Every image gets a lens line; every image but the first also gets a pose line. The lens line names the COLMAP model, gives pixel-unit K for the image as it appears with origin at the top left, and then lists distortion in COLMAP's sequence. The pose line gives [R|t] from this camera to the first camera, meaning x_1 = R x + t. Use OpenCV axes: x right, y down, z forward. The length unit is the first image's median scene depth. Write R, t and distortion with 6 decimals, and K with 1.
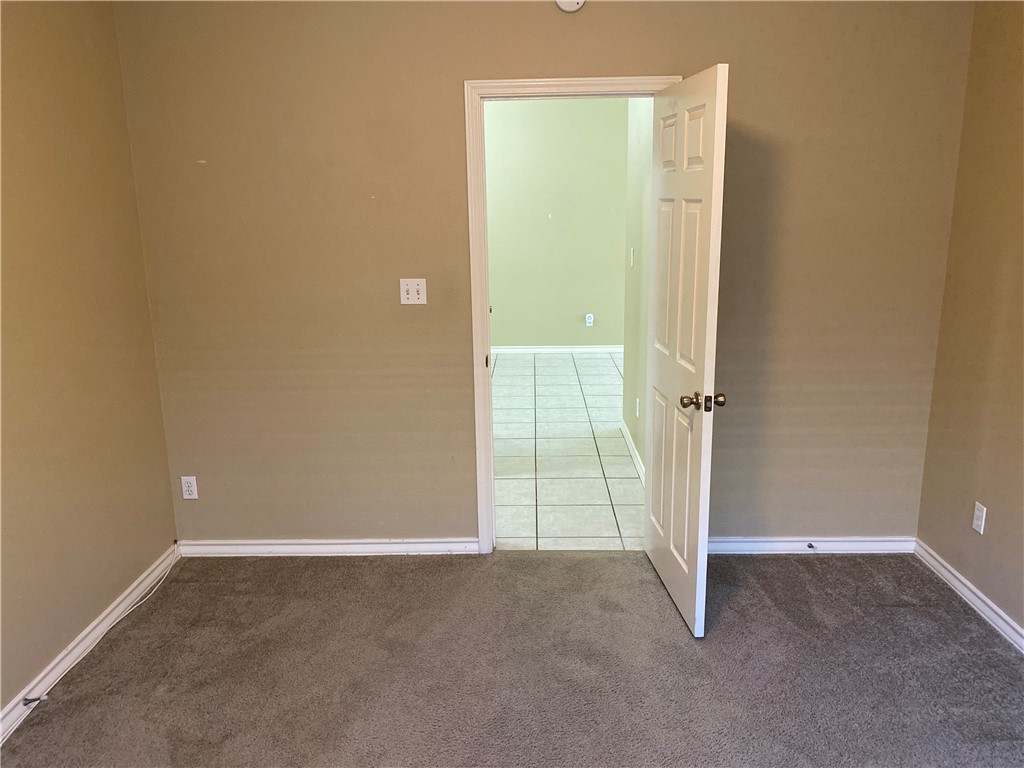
lens RADIAL K [[788.0, 0, 512.0], [0, 788.0, 384.0], [0, 0, 1]] dist [-0.000798, -0.000501]
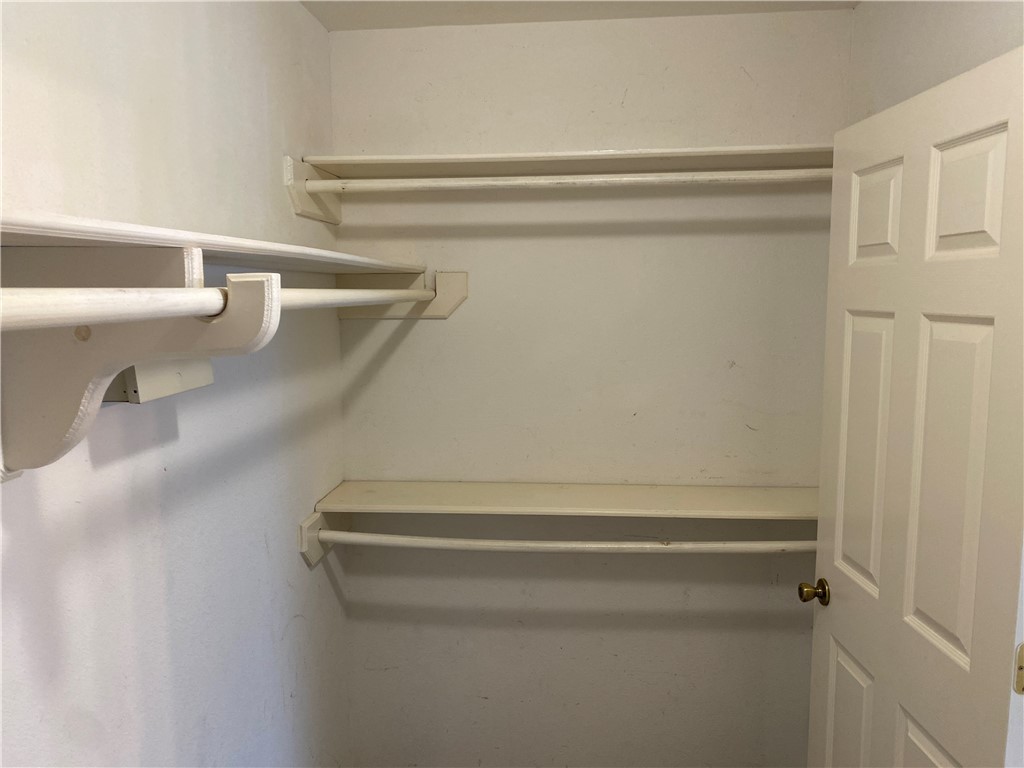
lens RADIAL K [[788.0, 0, 512.0], [0, 788.0, 384.0], [0, 0, 1]] dist [-0.000798, -0.000501]
pose [[0.999265, 0.016802, -0.034466, -0.027448], [-0.021007, 0.991869, -0.125516, -0.099137], [0.032077, 0.126147, 0.991493, 0.404758]]
